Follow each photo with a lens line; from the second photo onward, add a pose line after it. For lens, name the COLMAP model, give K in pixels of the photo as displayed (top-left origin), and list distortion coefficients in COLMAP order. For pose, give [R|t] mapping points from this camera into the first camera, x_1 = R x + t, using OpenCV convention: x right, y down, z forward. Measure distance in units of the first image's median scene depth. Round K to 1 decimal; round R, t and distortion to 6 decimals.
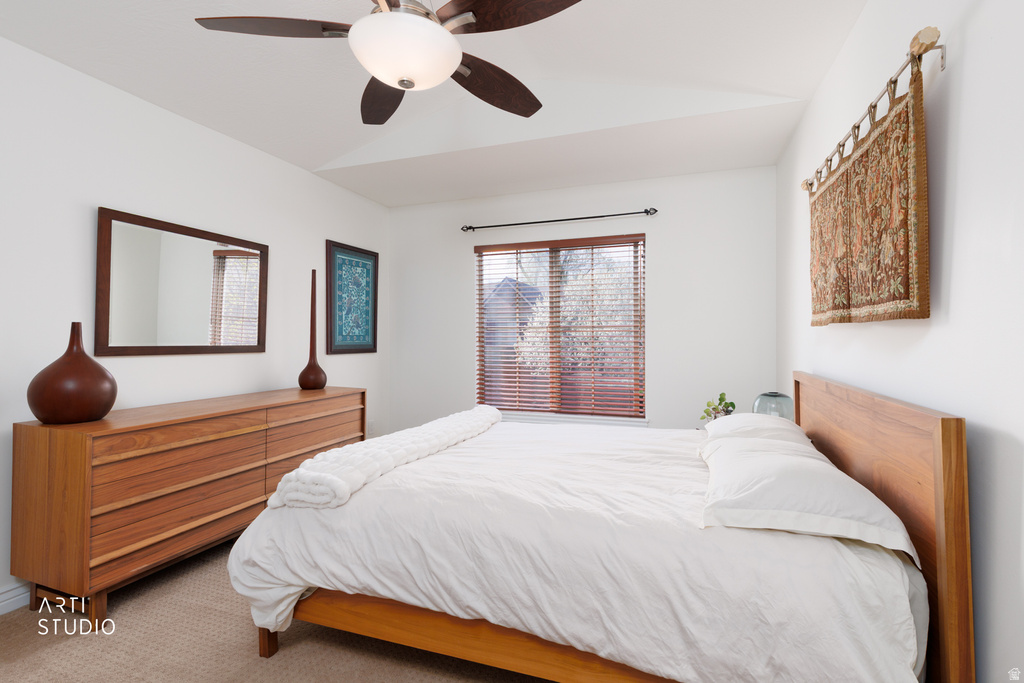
lens RADIAL K [[470.1, 0, 515.4], [0, 470.1, 339.1], [0, 0, 1]] dist [0.003306, 0.000851]
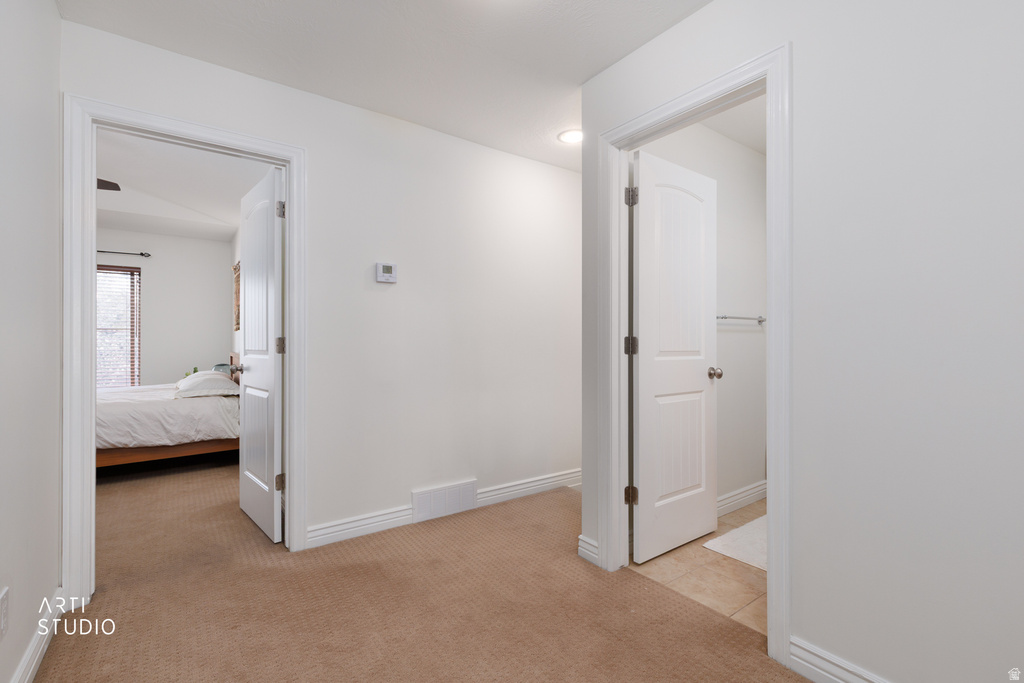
lens RADIAL K [[470.1, 0, 519.5], [0, 470.1, 339.8], [0, 0, 1]] dist [0.003306, 0.000851]
pose [[0.567549, -0.000467, 0.823339, -0.809099], [0.008529, 0.999950, -0.005311, 0.073807], [-0.823295, 0.010037, 0.567525, -2.490976]]
